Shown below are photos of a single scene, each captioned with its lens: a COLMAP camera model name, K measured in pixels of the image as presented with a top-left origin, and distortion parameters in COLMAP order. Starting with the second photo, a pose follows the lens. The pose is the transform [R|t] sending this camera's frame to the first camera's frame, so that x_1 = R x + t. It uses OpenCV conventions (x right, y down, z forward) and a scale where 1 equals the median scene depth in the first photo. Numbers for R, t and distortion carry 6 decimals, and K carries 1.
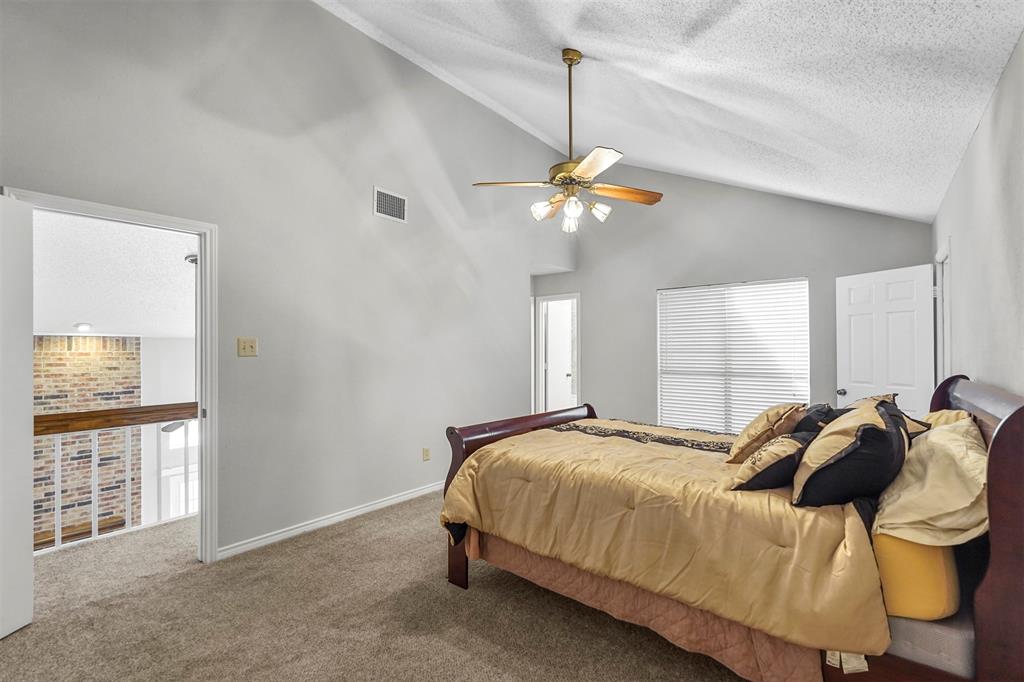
lens RADIAL K [[454.4, 0, 509.2], [0, 454.4, 345.4], [0, 0, 1]] dist [-0.015193, 0.007685]
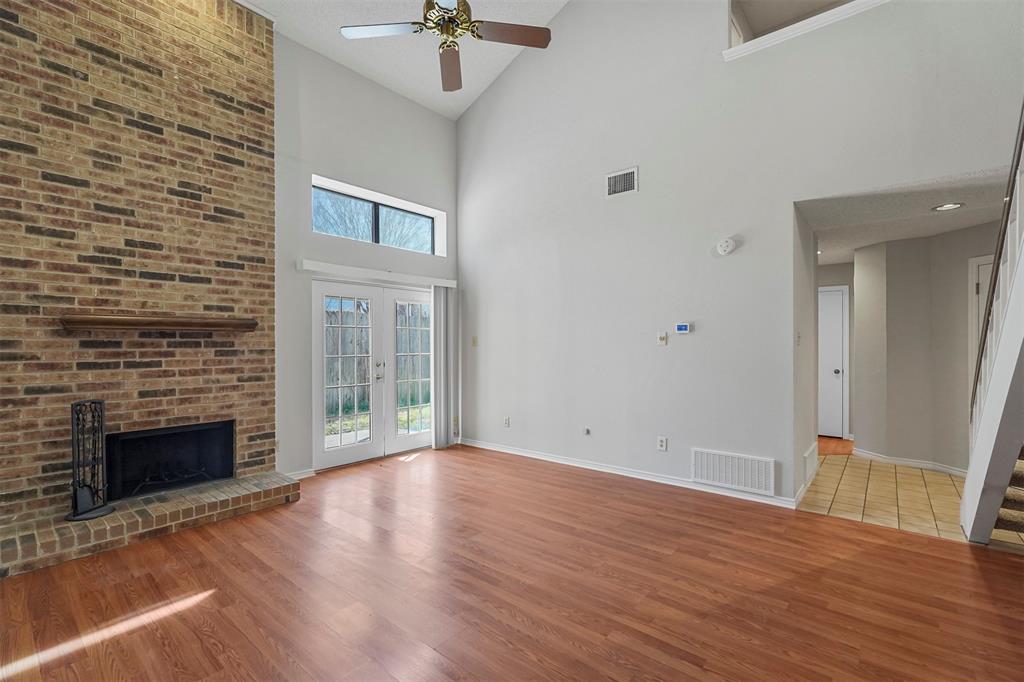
lens RADIAL K [[454.4, 0, 513.7], [0, 454.4, 343.4], [0, 0, 1]] dist [-0.015193, 0.007685]
pose [[0.999922, 0.004457, -0.011673, -0.521646], [-0.004350, 0.999948, 0.009234, 0.408987], [0.011713, -0.009182, 0.999889, 0.436786]]
